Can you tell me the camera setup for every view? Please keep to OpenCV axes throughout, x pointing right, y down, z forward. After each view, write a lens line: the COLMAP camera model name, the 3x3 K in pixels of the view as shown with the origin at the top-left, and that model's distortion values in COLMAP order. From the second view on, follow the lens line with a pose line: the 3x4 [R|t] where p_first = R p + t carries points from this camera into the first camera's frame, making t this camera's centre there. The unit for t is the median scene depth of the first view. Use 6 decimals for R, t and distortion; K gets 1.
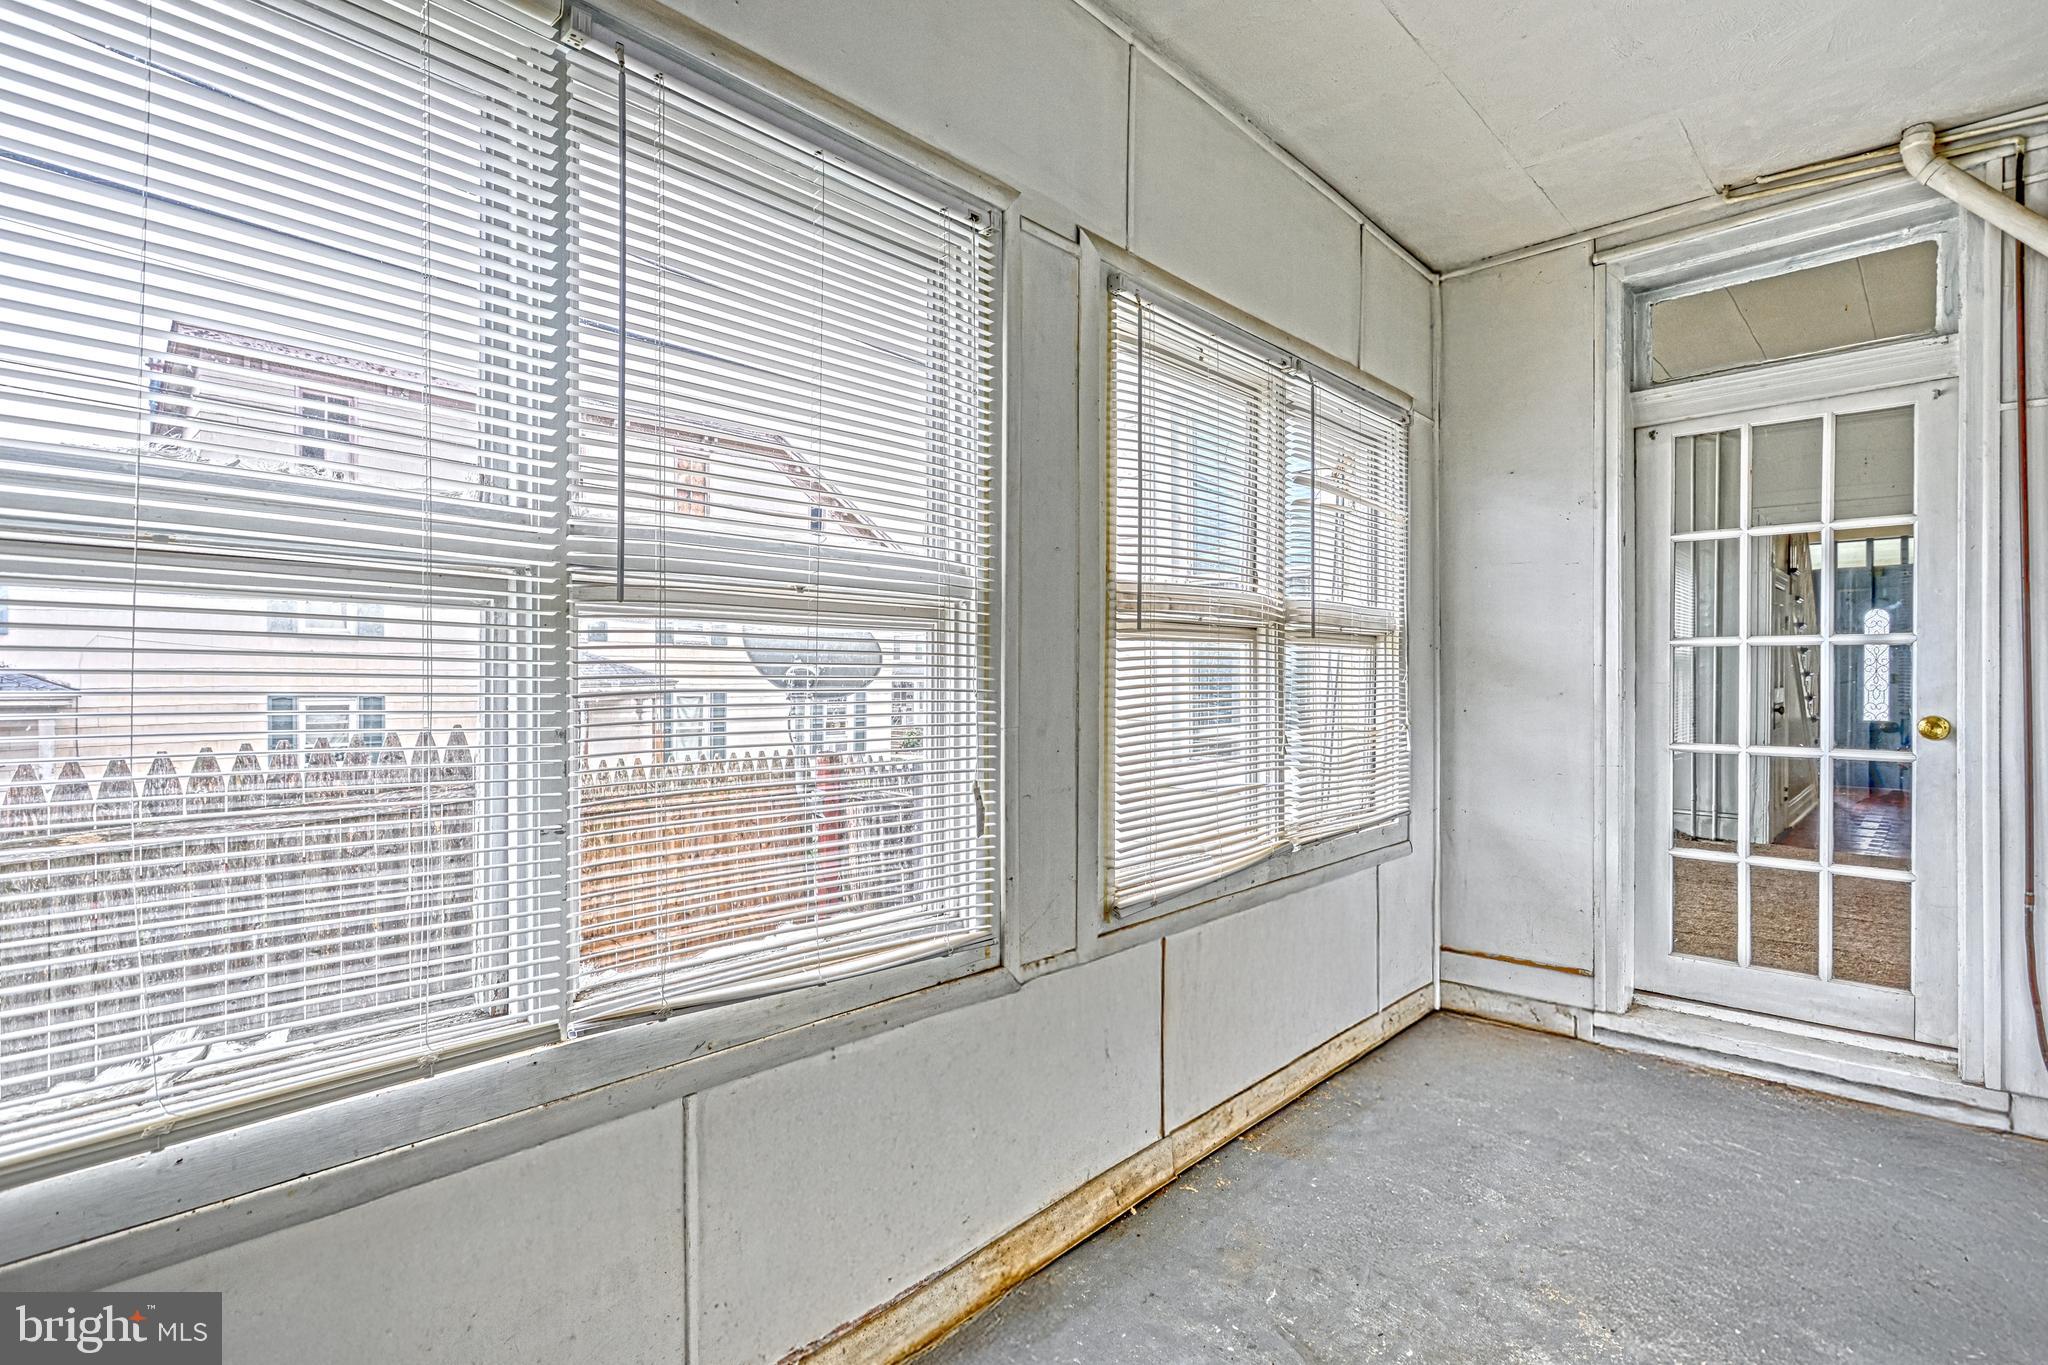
lens RADIAL K [[993.2, 0, 1016.1], [0, 993.2, 661.3], [0, 0, 1]] dist [-0.008617, 0.000179]
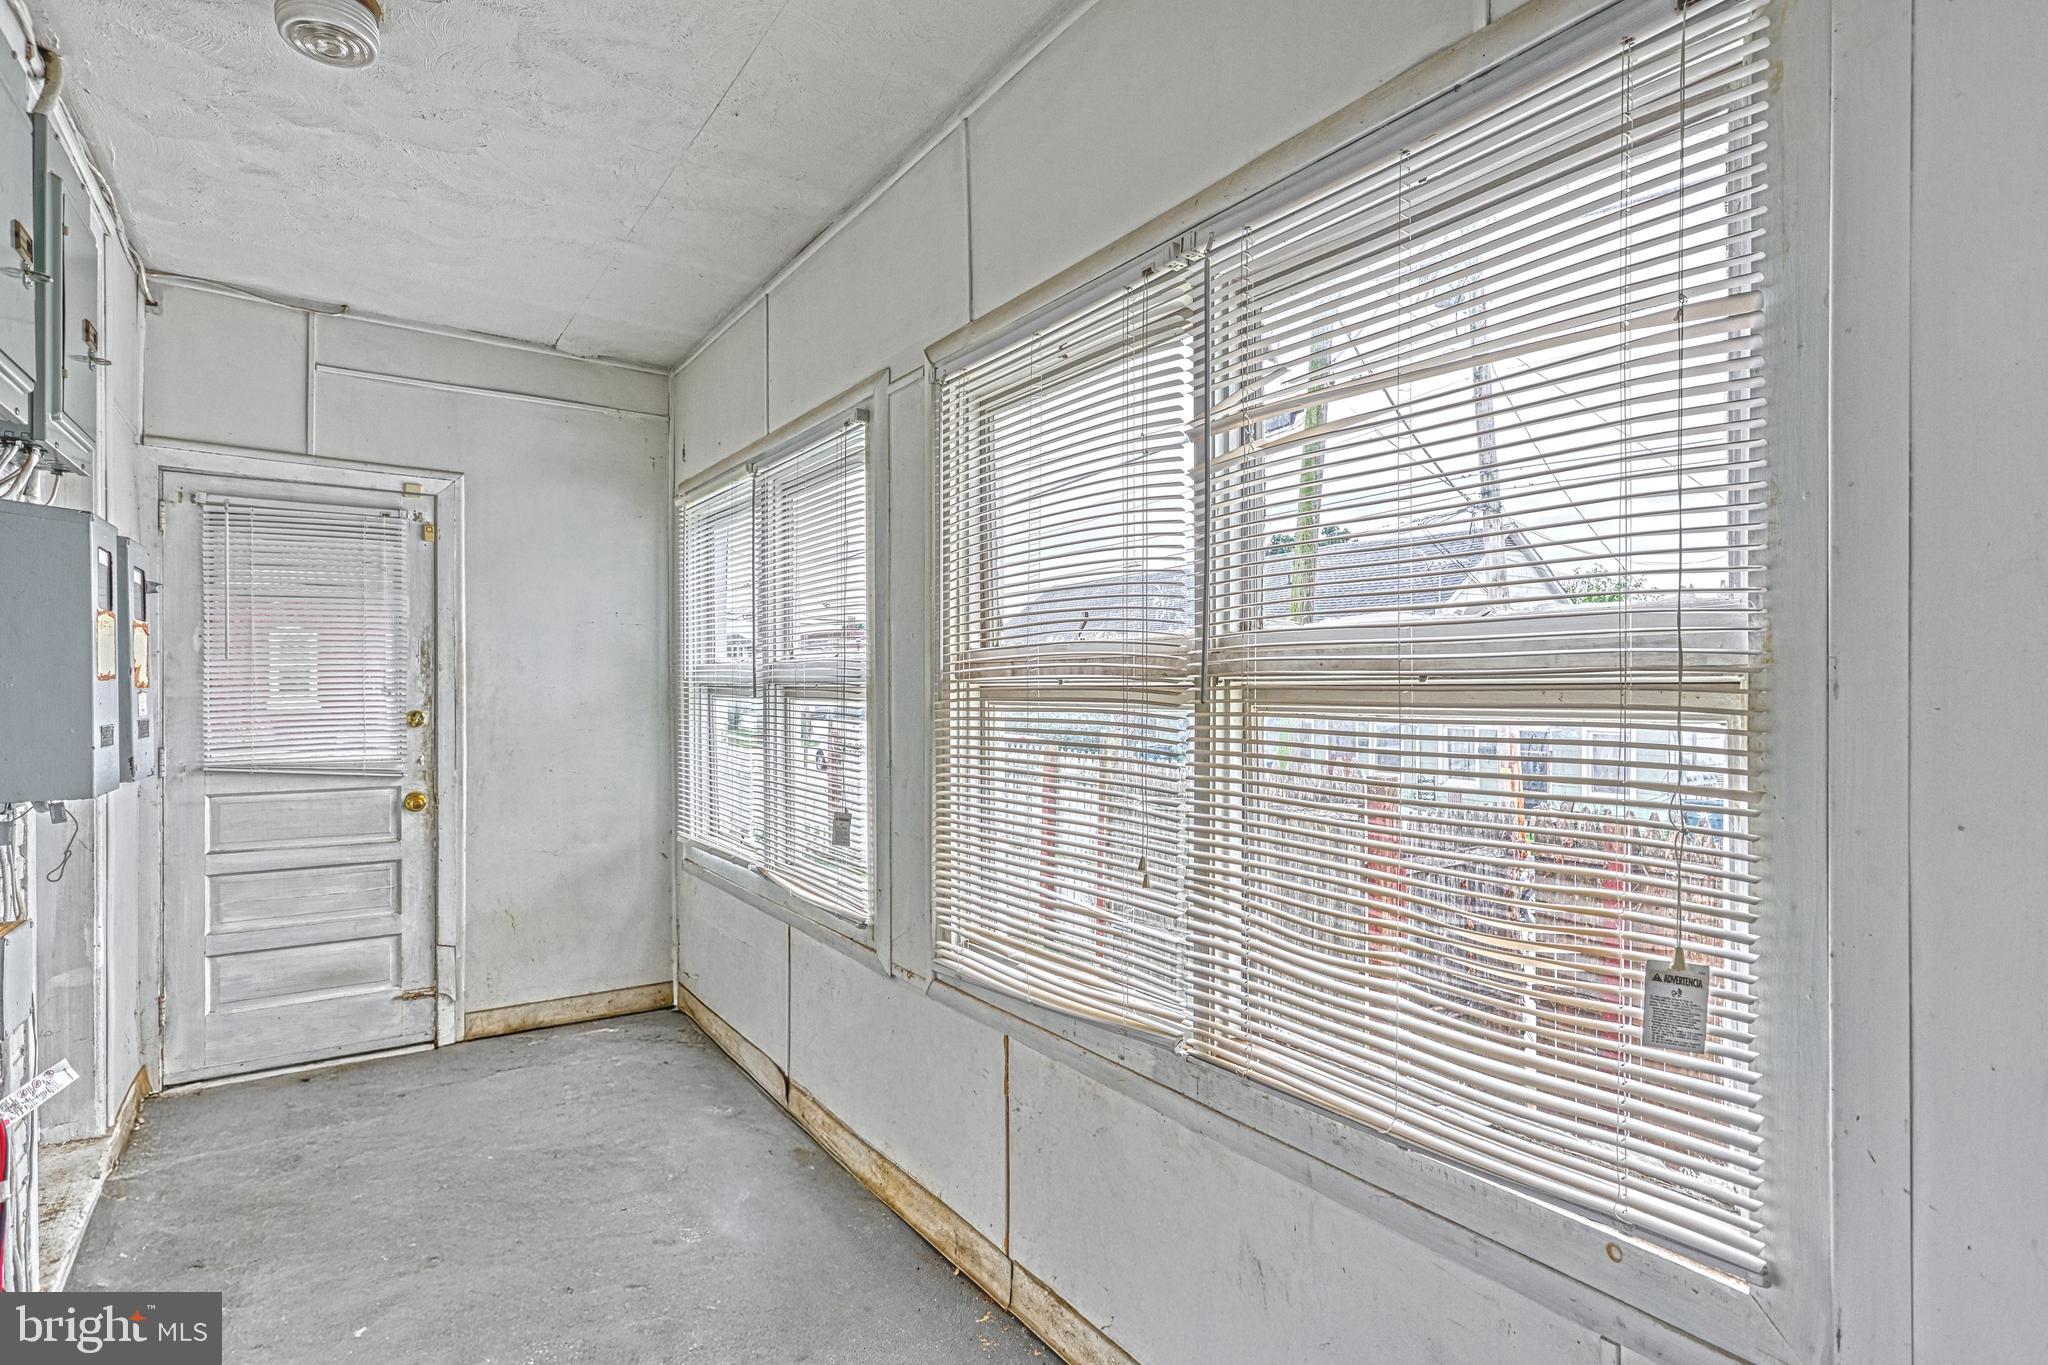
lens RADIAL K [[972.0, 0, 1038.9], [0, 972.0, 678.4], [0, 0, 1]] dist [-0.004915, 0.001045]
pose [[-0.182262, -0.010948, -0.983189, 1.096045], [0.013113, 0.999822, -0.013564, -0.040046], [0.983162, -0.015365, -0.182086, 1.281116]]
